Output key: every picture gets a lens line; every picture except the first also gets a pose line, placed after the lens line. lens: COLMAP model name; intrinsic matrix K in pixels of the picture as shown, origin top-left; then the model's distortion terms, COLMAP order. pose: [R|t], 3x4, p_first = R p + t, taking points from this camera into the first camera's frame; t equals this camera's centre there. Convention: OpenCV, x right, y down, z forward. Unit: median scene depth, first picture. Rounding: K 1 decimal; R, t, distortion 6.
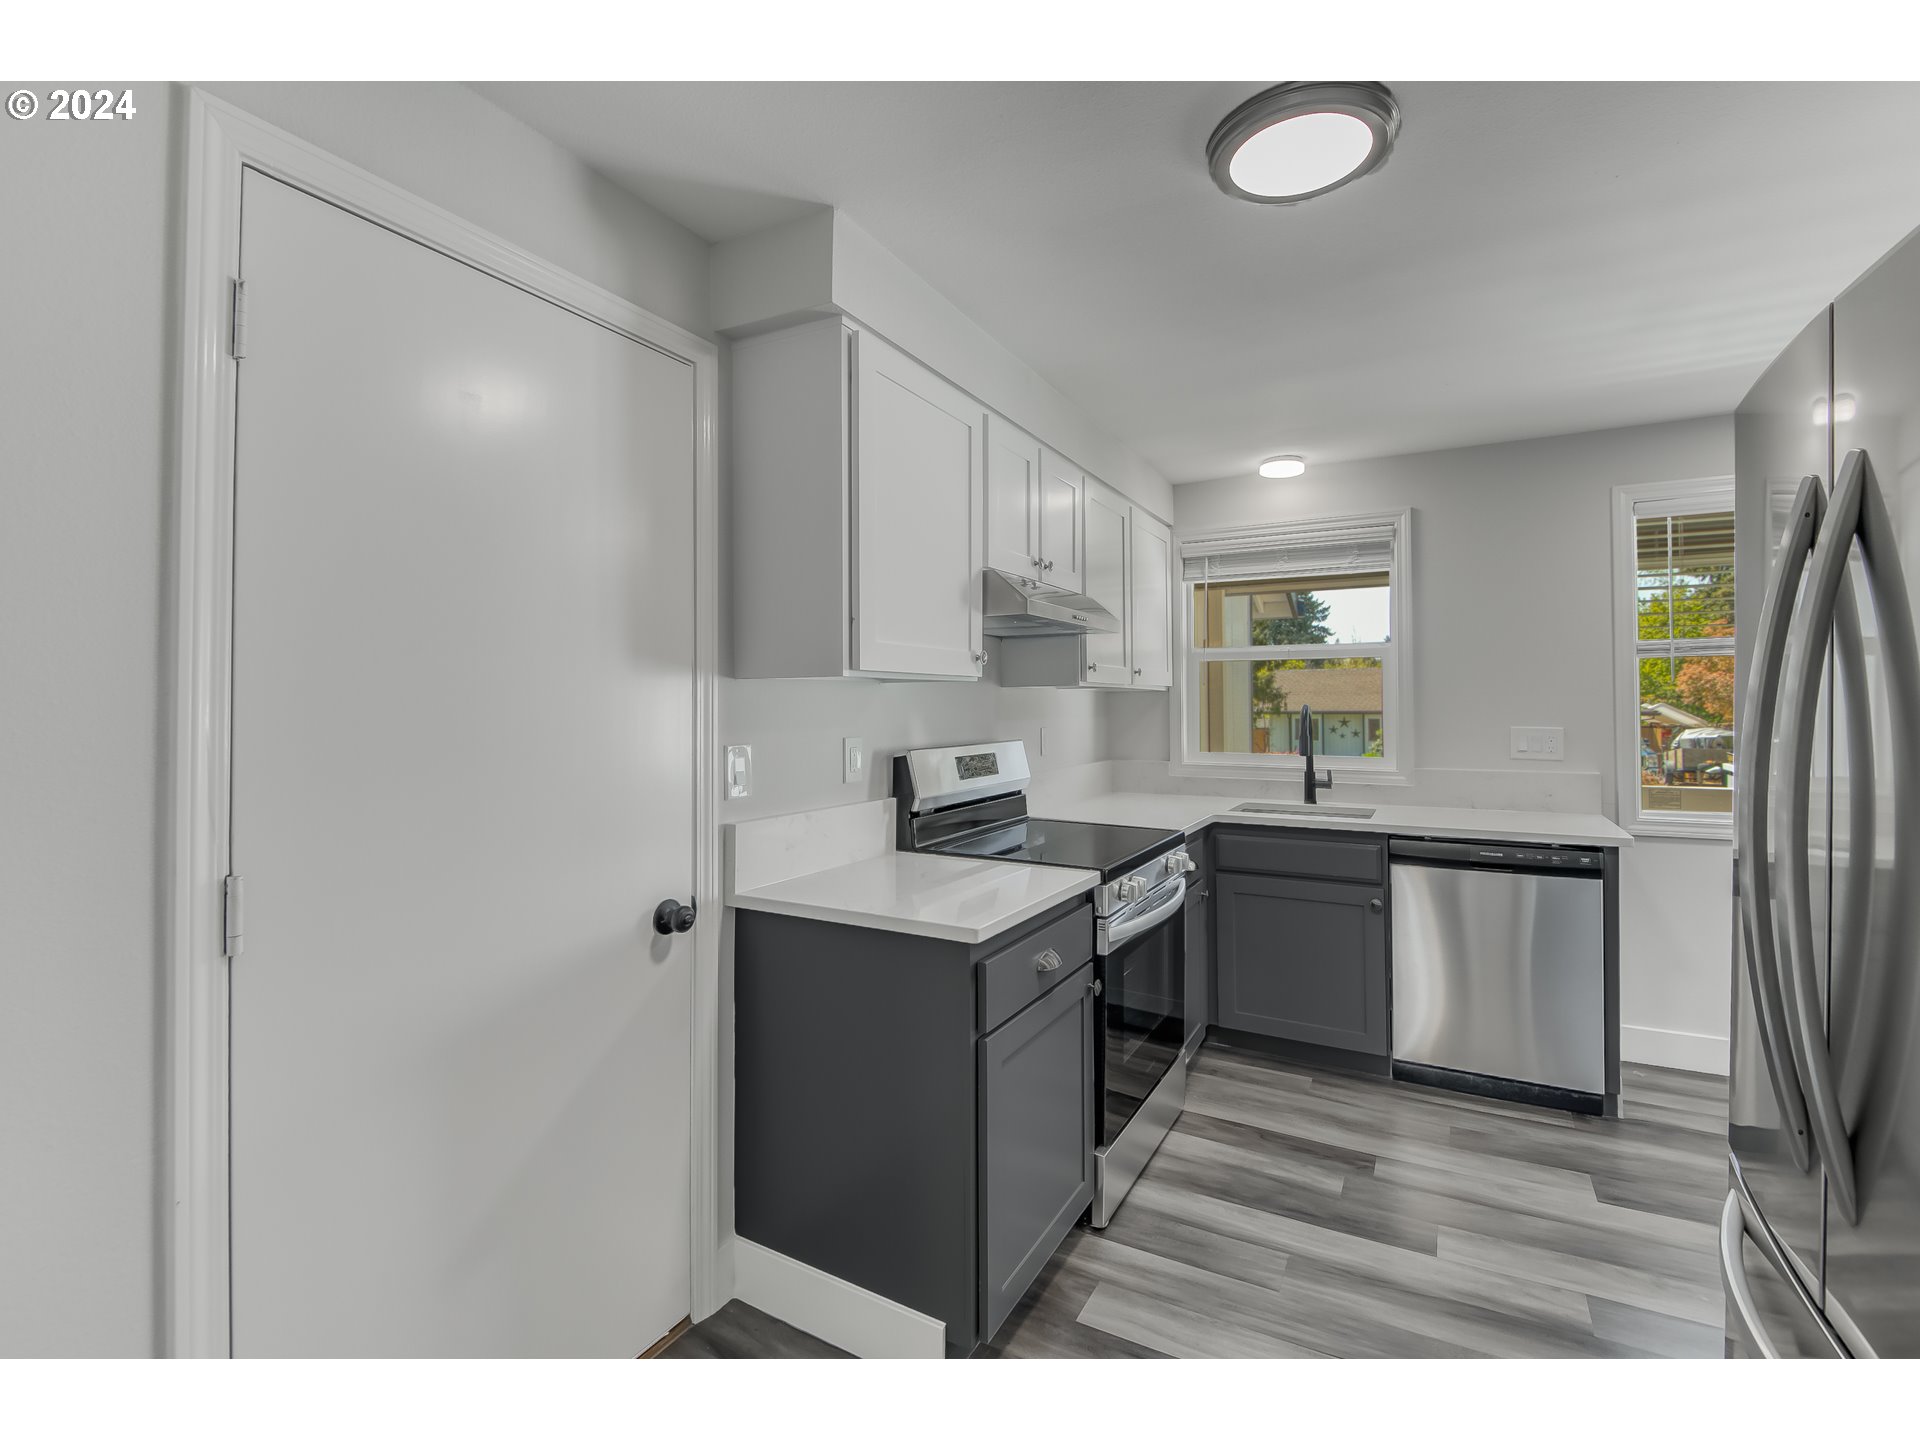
lens RADIAL K [[884.5, 0, 956.1], [0, 884.5, 704.4], [0, 0, 1]] dist [0.021056, -0.001443]
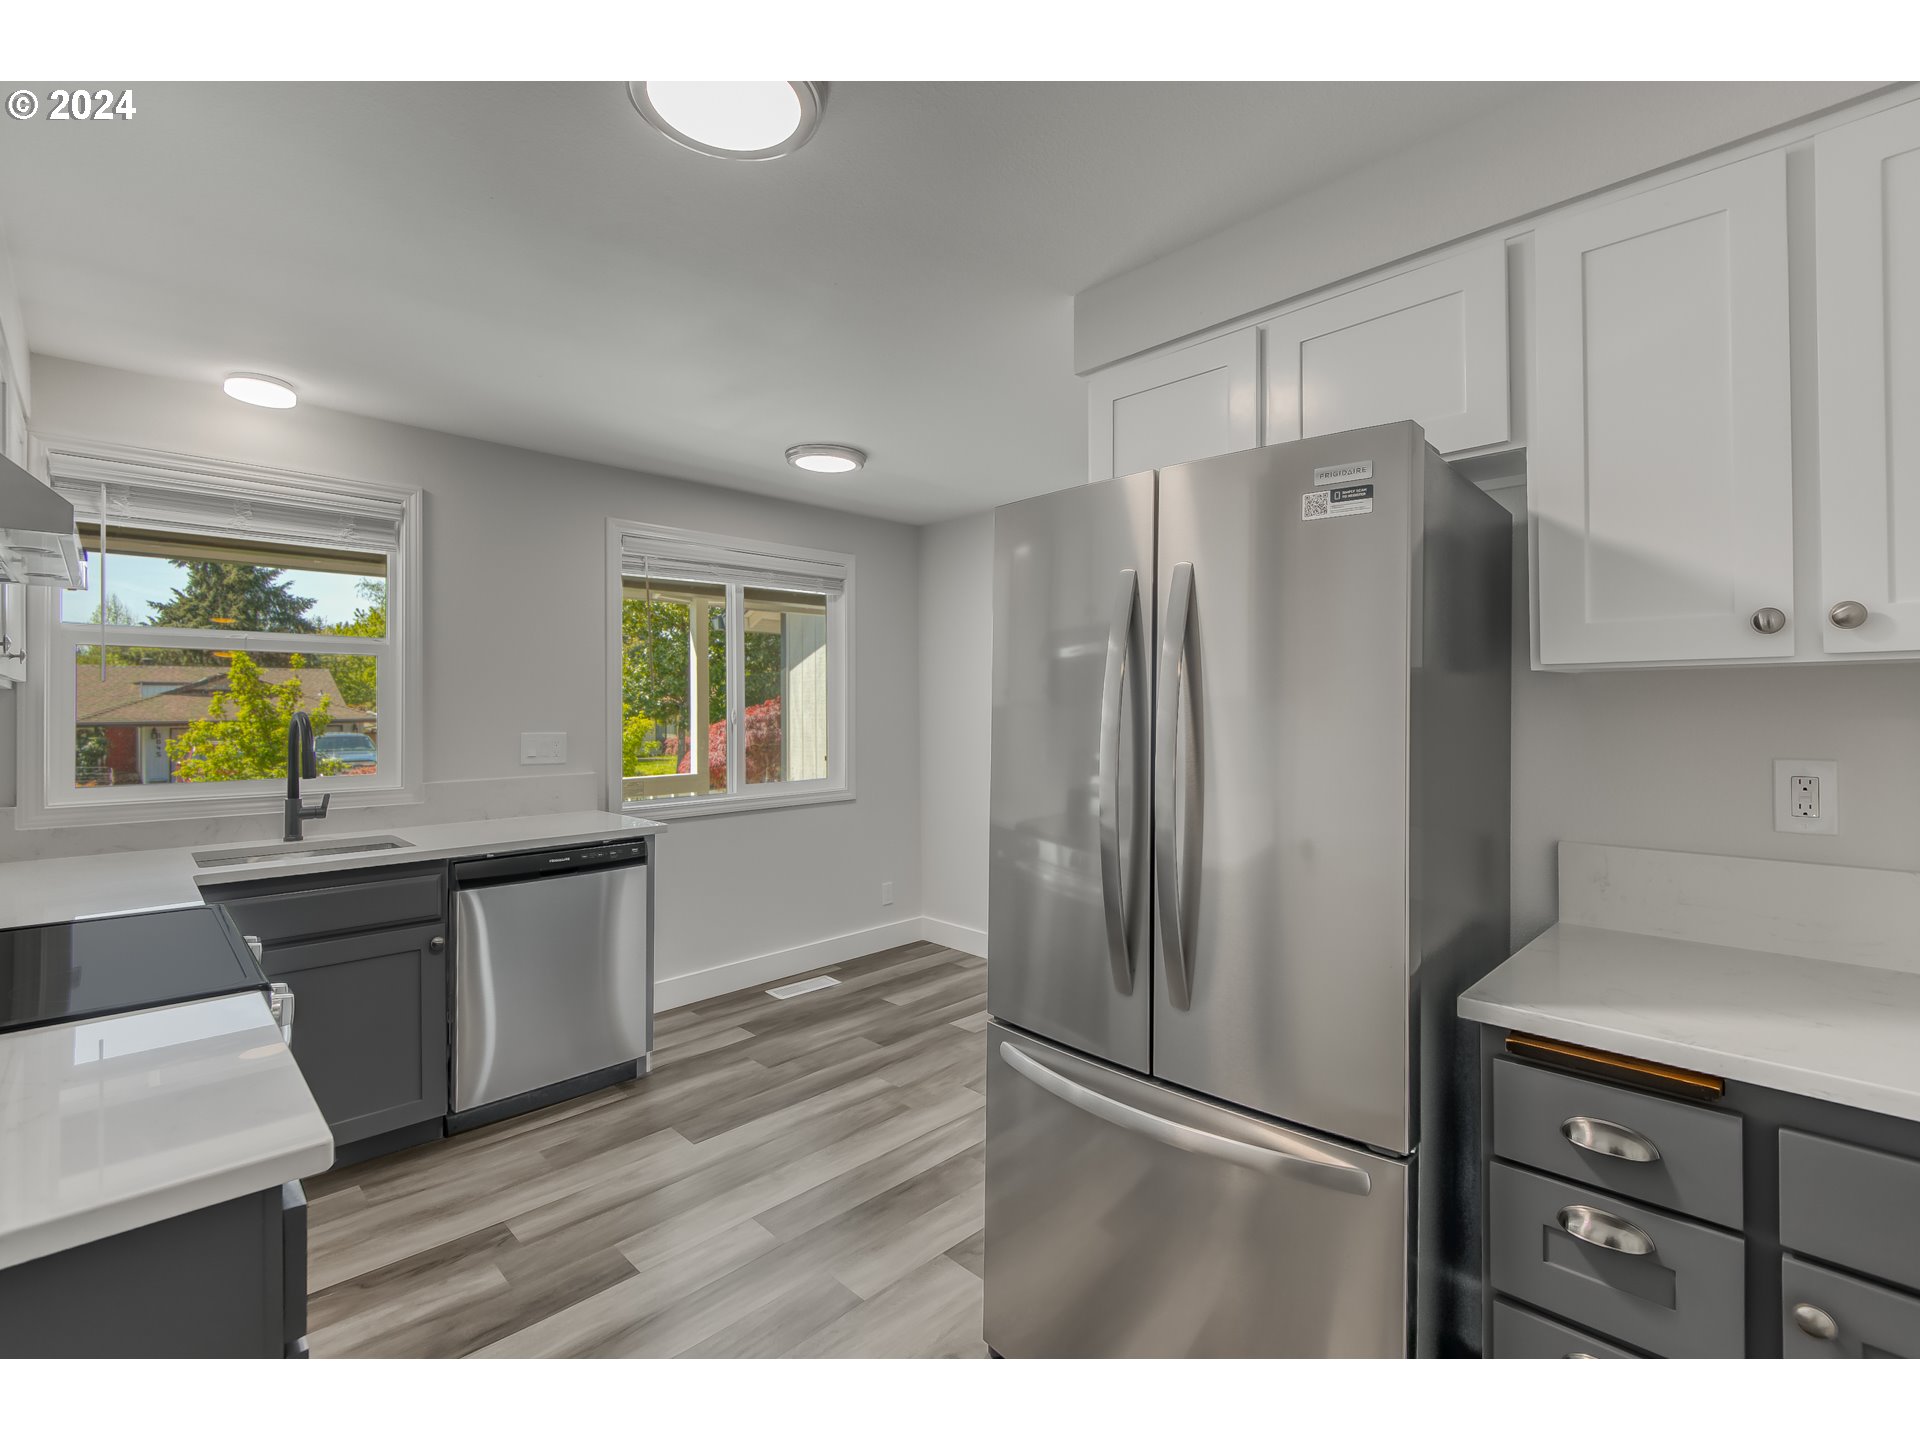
lens RADIAL K [[884.5, 0, 956.8], [0, 884.5, 714.2], [0, 0, 1]] dist [0.021056, -0.001443]
pose [[0.291413, -0.004314, 0.956588, -0.207342], [0.004335, 0.999986, 0.003190, 0.002717], [-0.956588, 0.003217, 0.291427, 0.267137]]
